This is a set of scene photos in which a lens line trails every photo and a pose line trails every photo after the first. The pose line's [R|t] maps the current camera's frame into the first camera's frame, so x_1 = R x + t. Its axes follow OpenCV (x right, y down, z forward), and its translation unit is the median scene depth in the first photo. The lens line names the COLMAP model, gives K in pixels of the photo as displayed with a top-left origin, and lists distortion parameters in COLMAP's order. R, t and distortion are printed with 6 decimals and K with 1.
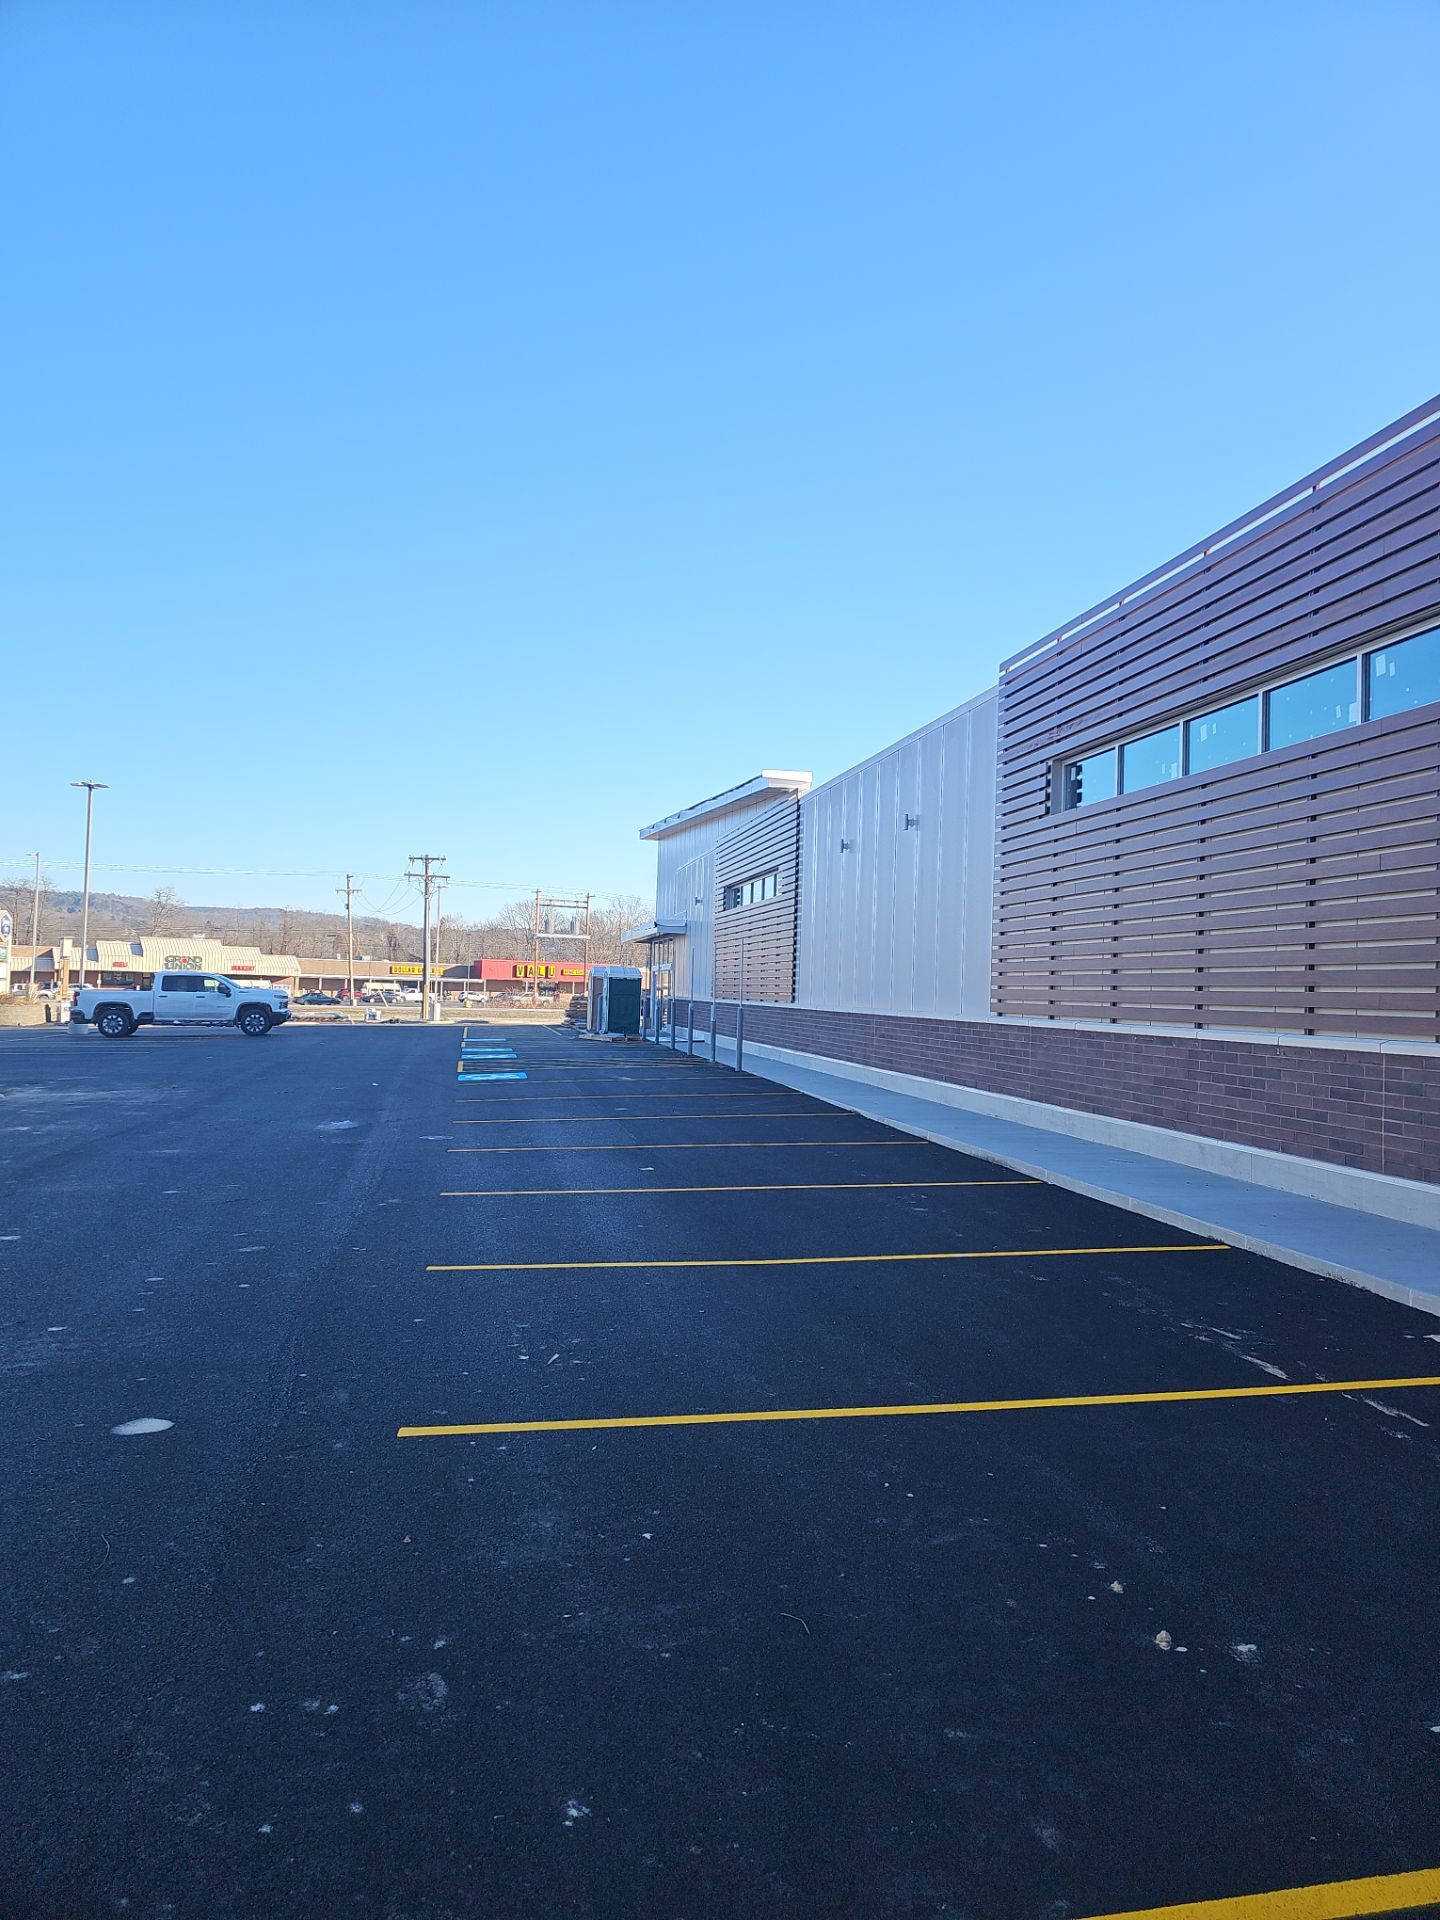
lens RADIAL K [[1245.6, 0, 730.8], [0, 1245.6, 952.1], [0, 0, 1]] dist [0.069122, -0.057139]
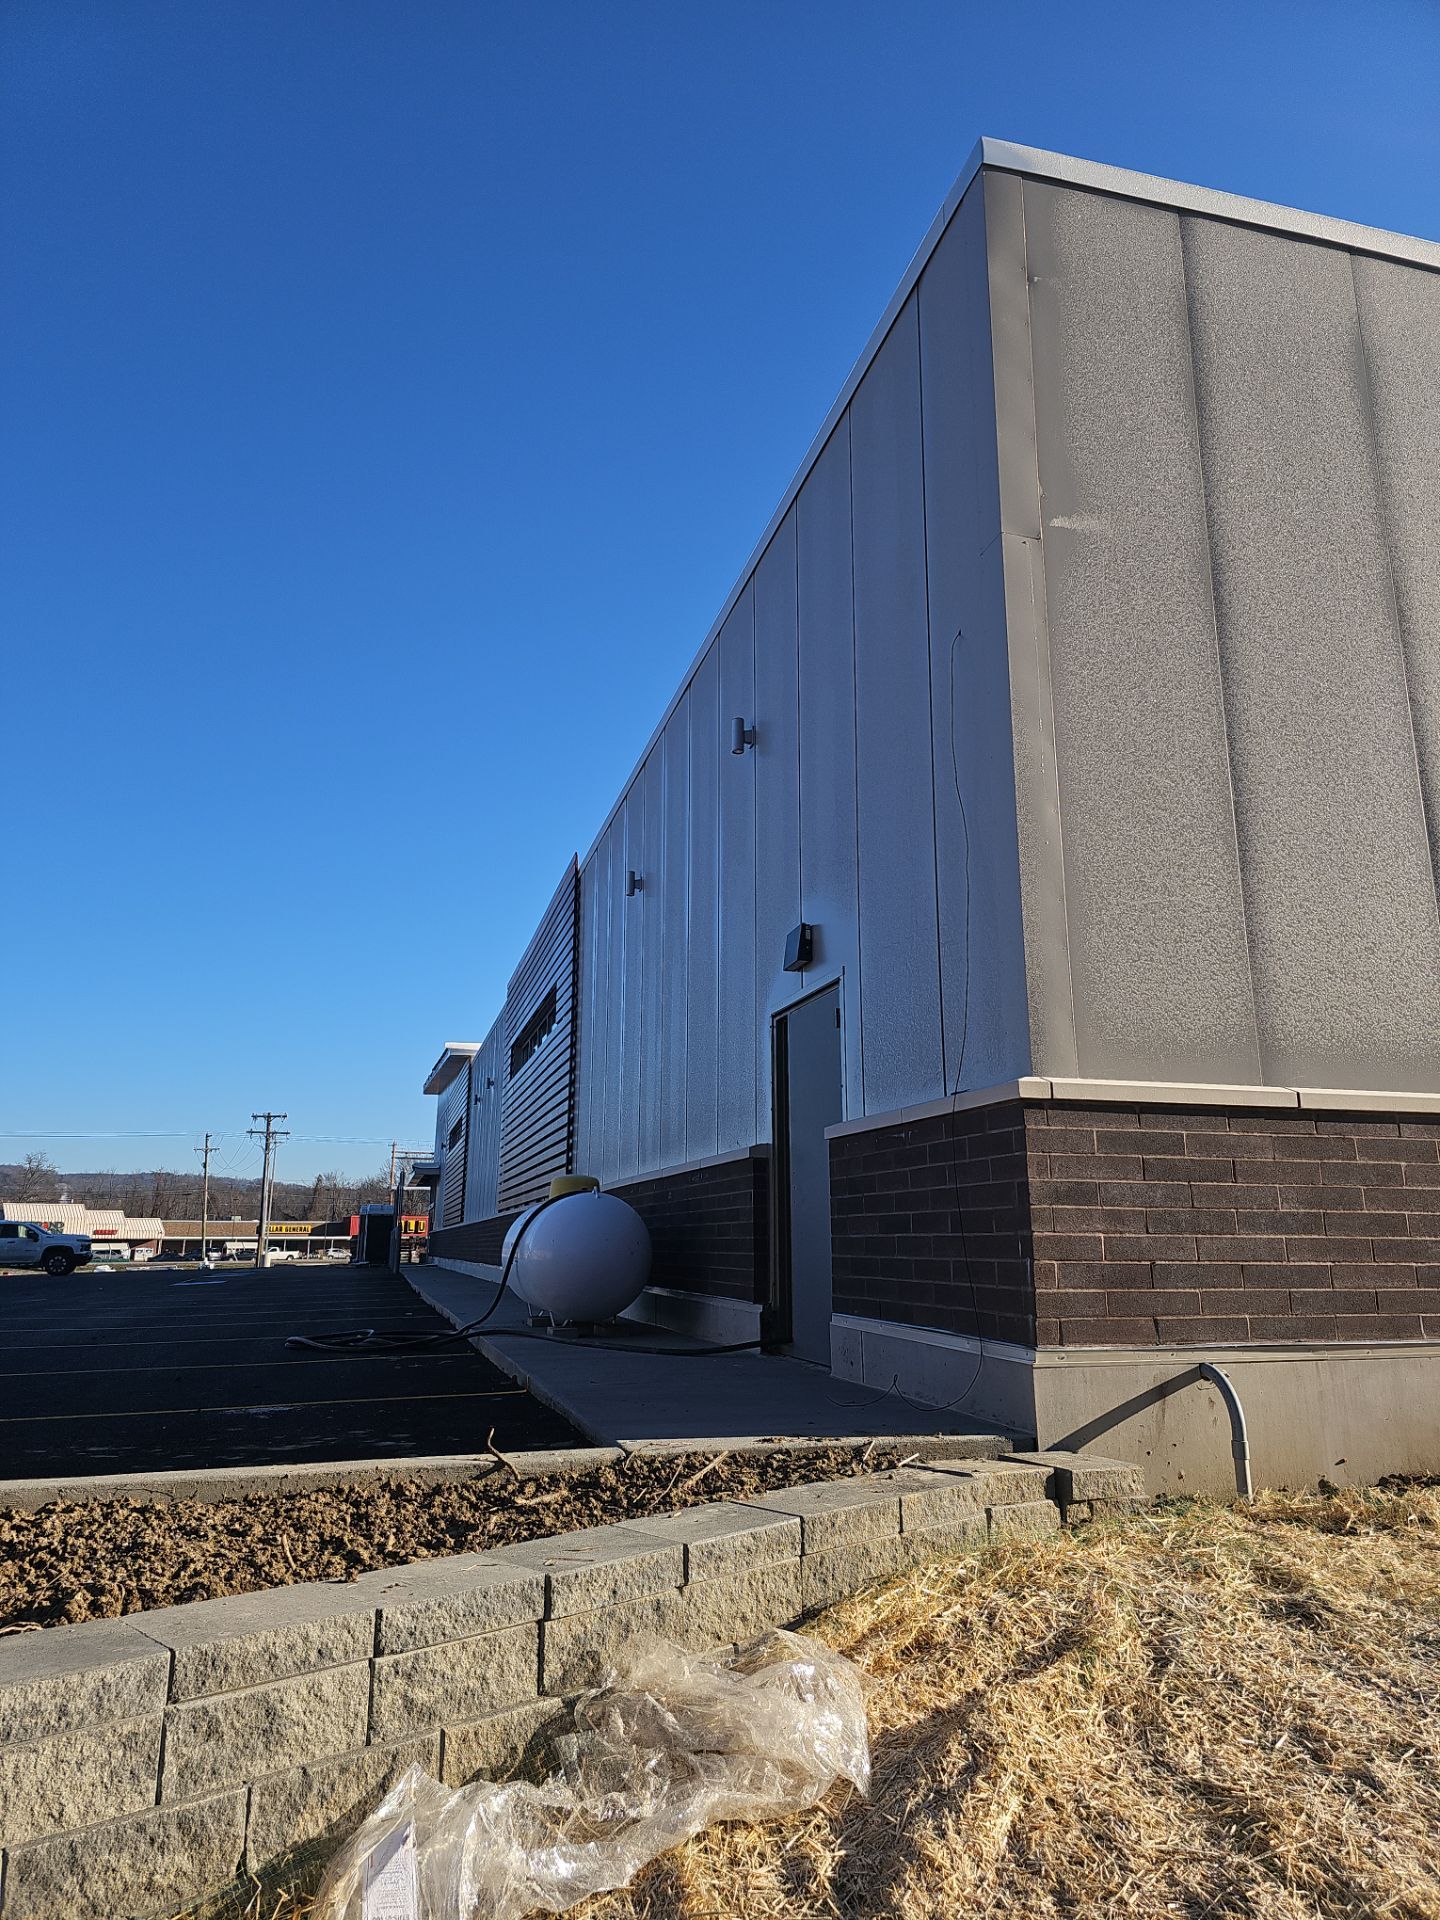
lens RADIAL K [[1245.6, 0, 709.9], [0, 1245.6, 929.2], [0, 0, 1]] dist [0.069122, -0.057139]
pose [[0.998480, -0.013493, 0.053443, 0.492889], [0.024726, 0.976189, -0.215506, 0.065920], [-0.049262, 0.216500, 0.975039, -0.703494]]
